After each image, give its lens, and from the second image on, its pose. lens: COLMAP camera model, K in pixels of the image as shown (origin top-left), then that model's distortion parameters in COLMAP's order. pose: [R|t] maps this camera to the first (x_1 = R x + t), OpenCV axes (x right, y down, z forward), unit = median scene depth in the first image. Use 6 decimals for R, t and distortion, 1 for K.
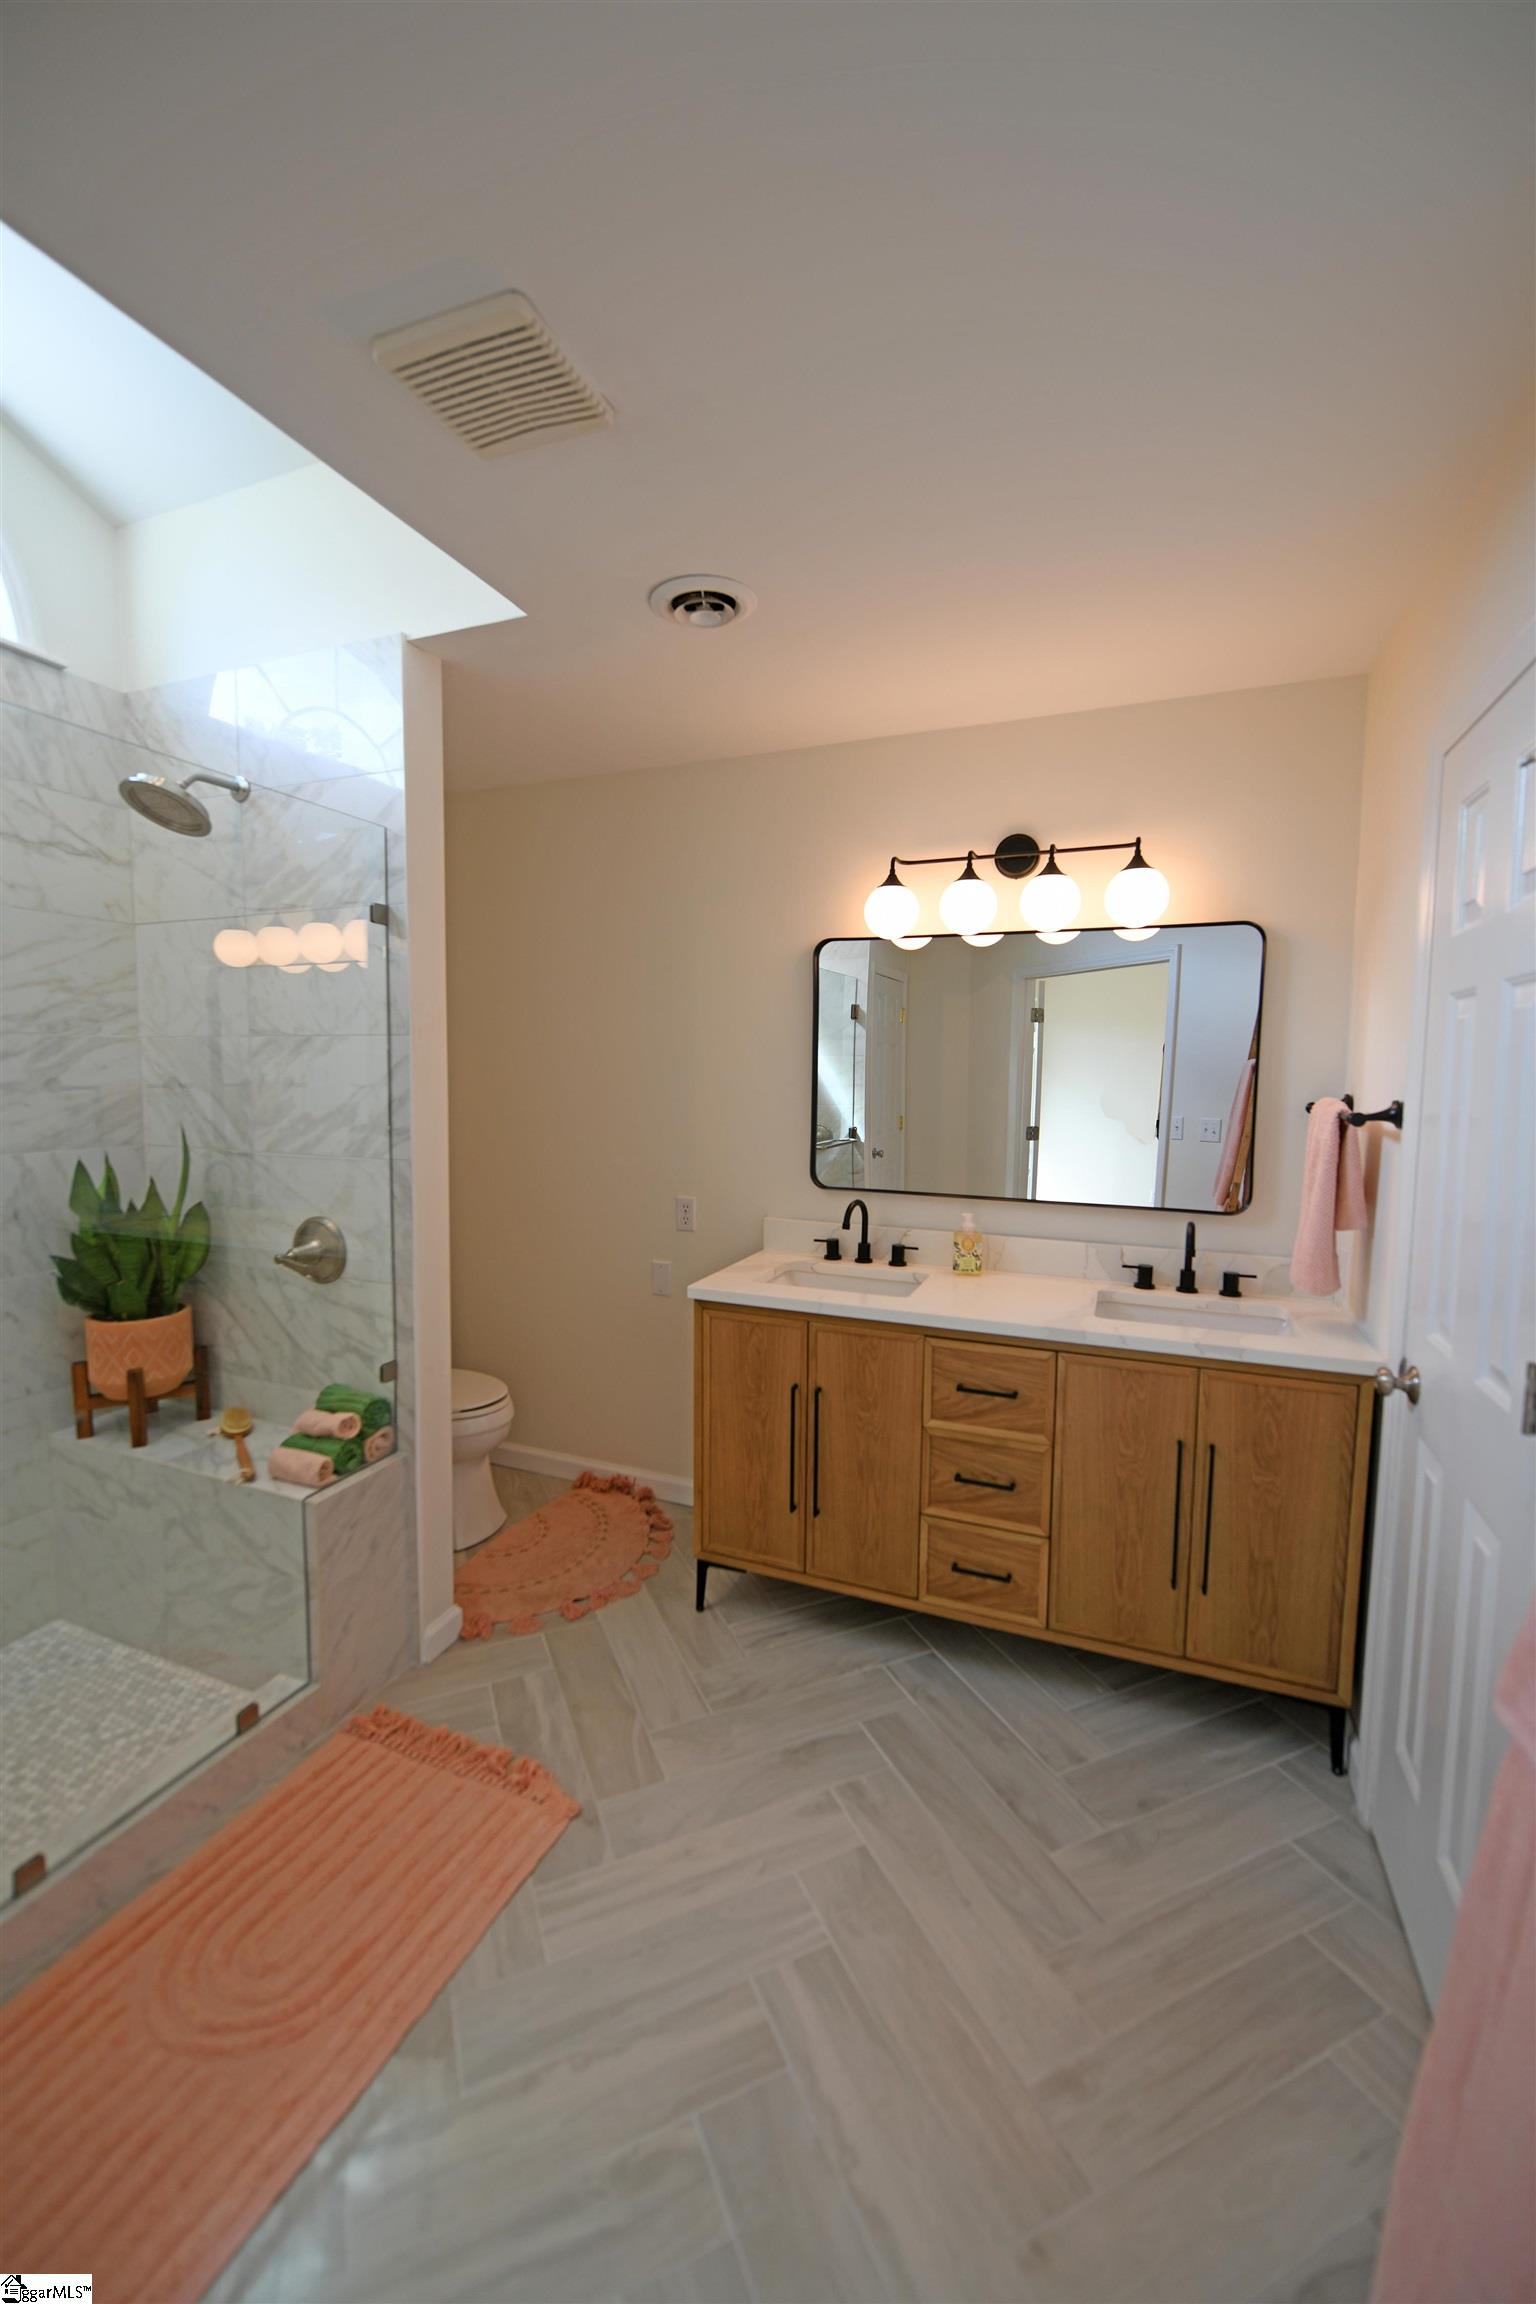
lens RADIAL K [[926.2, 0, 774.7], [0, 926.2, 1148.6], [0, 0, 1]] dist [-0.007559, -0.000555]
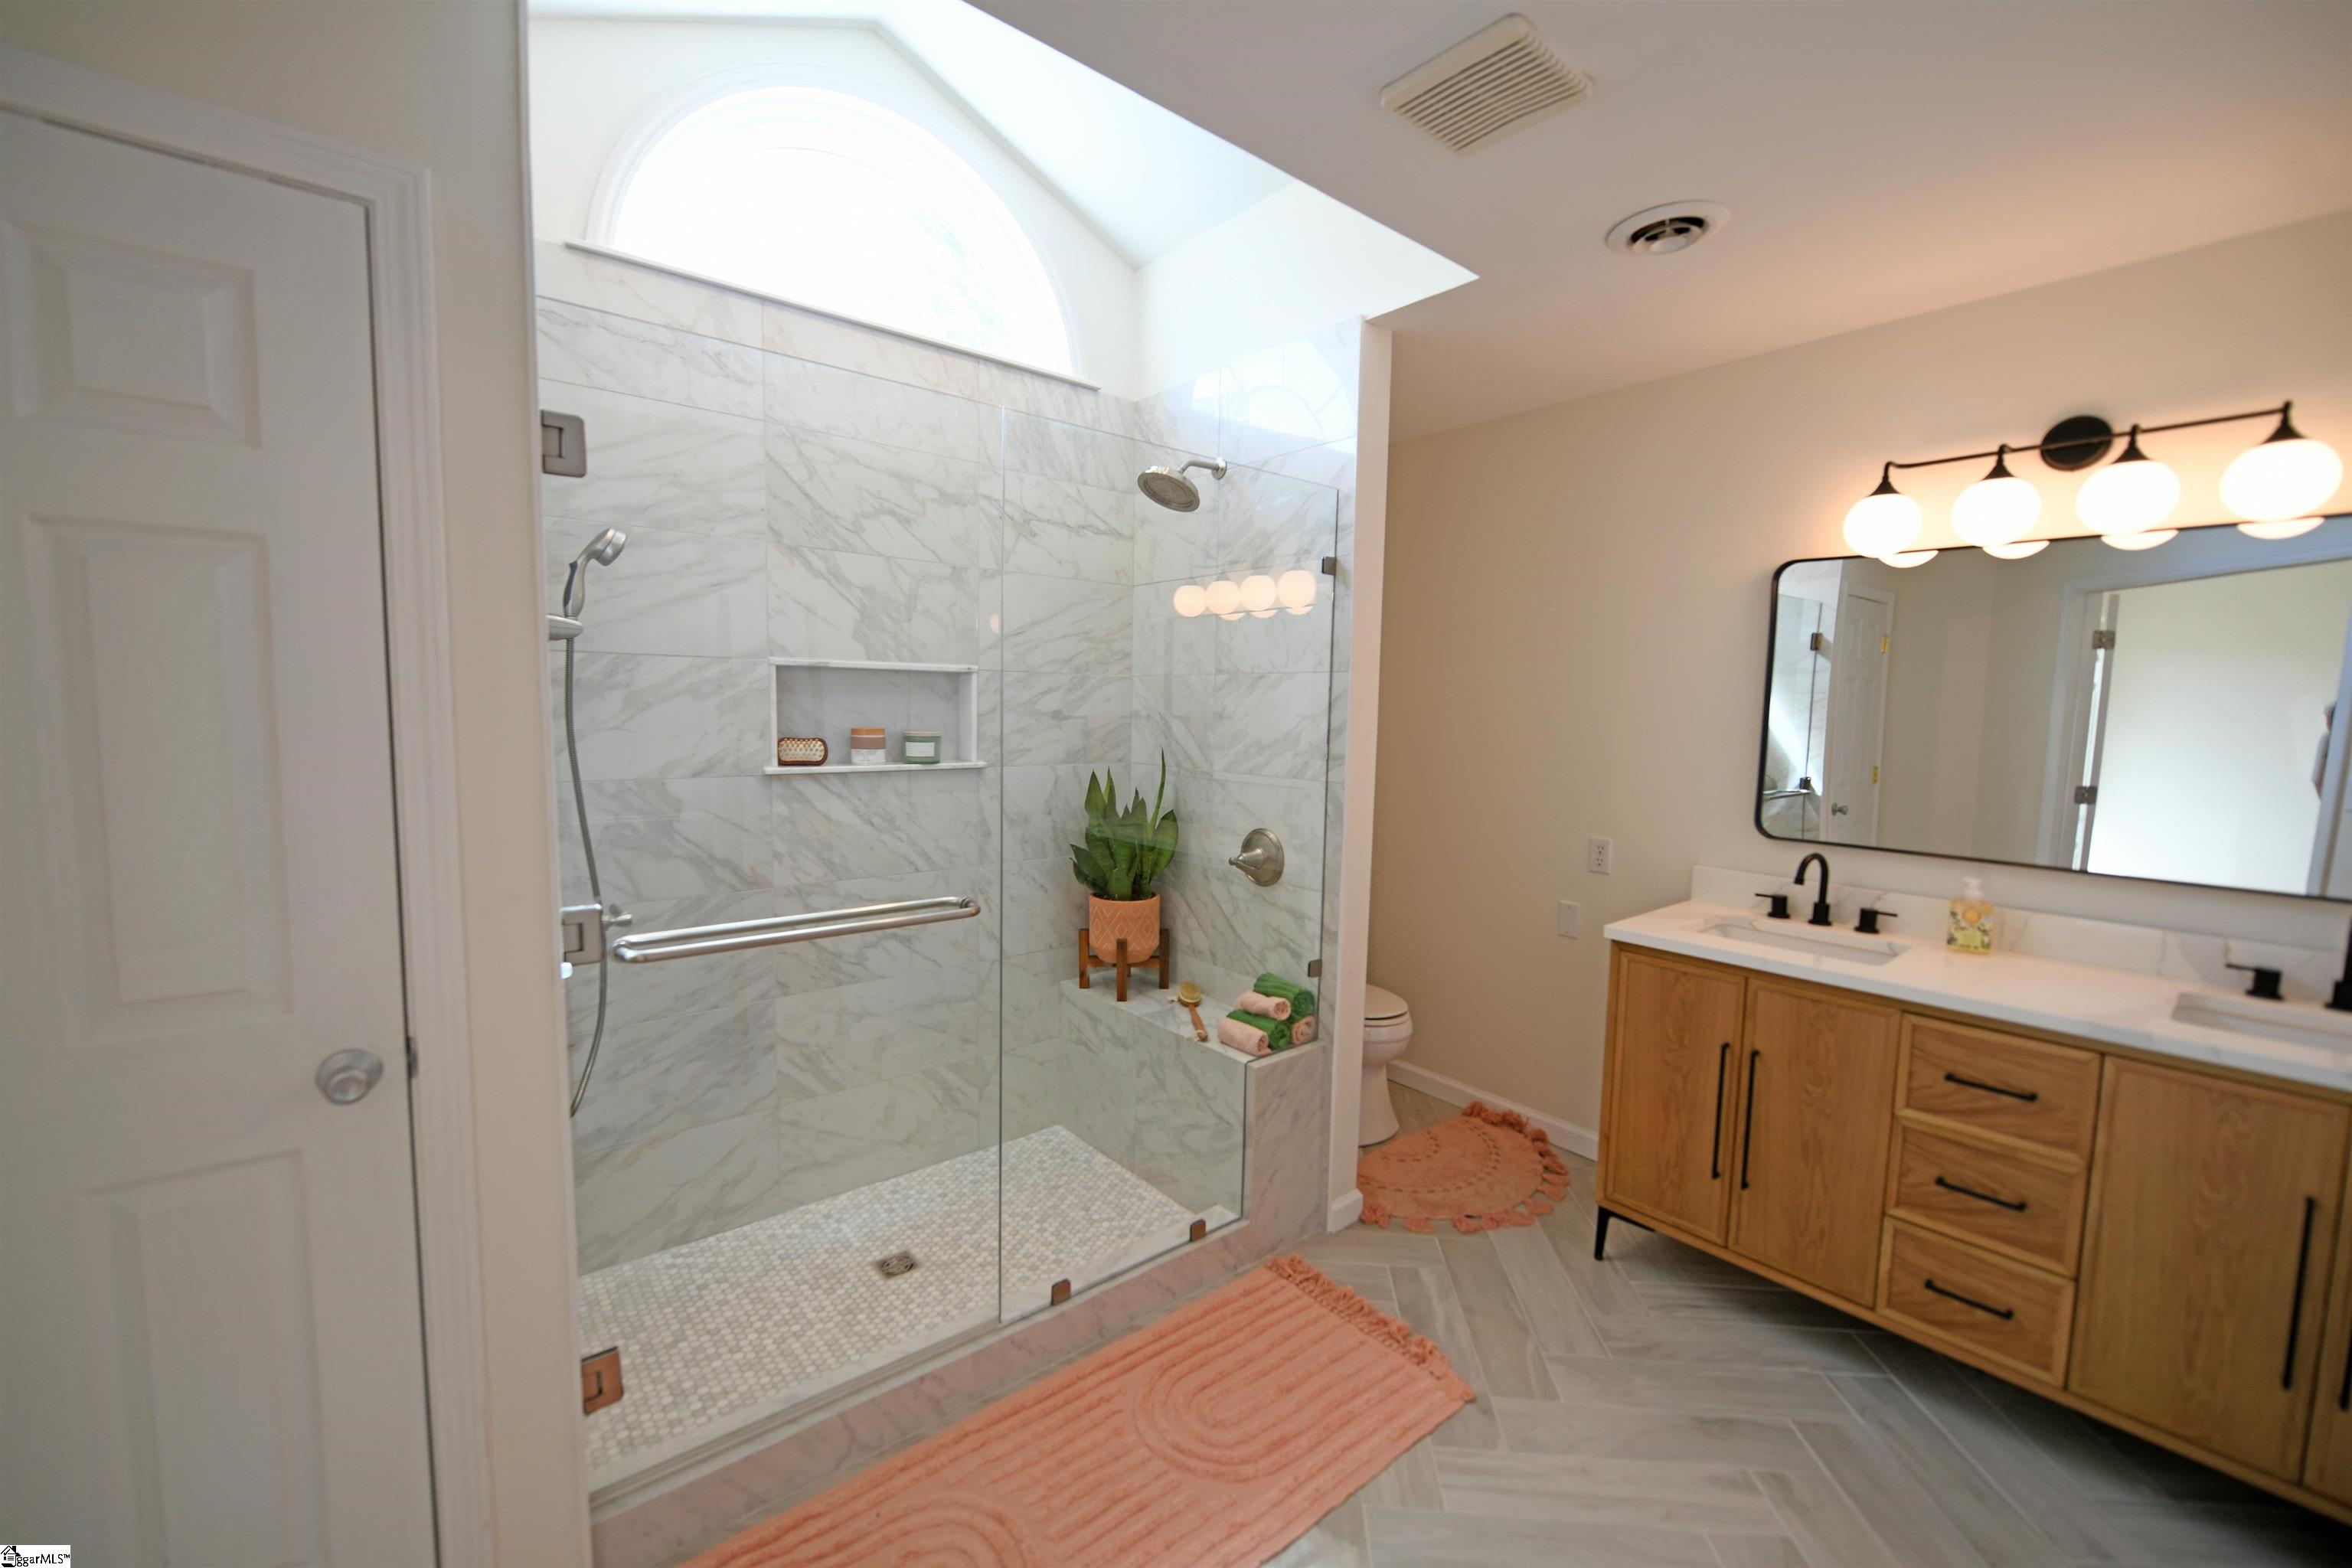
lens RADIAL K [[945.5, 0, 1170.2], [0, 945.5, 789.2], [0, 0, 1]] dist [-0.007559, -0.000555]
pose [[0.874795, 0.048707, -0.482038, -0.023242], [-0.048844, 0.998731, 0.012274, 0.015496], [0.482024, 0.012807, 0.876064, -0.106360]]
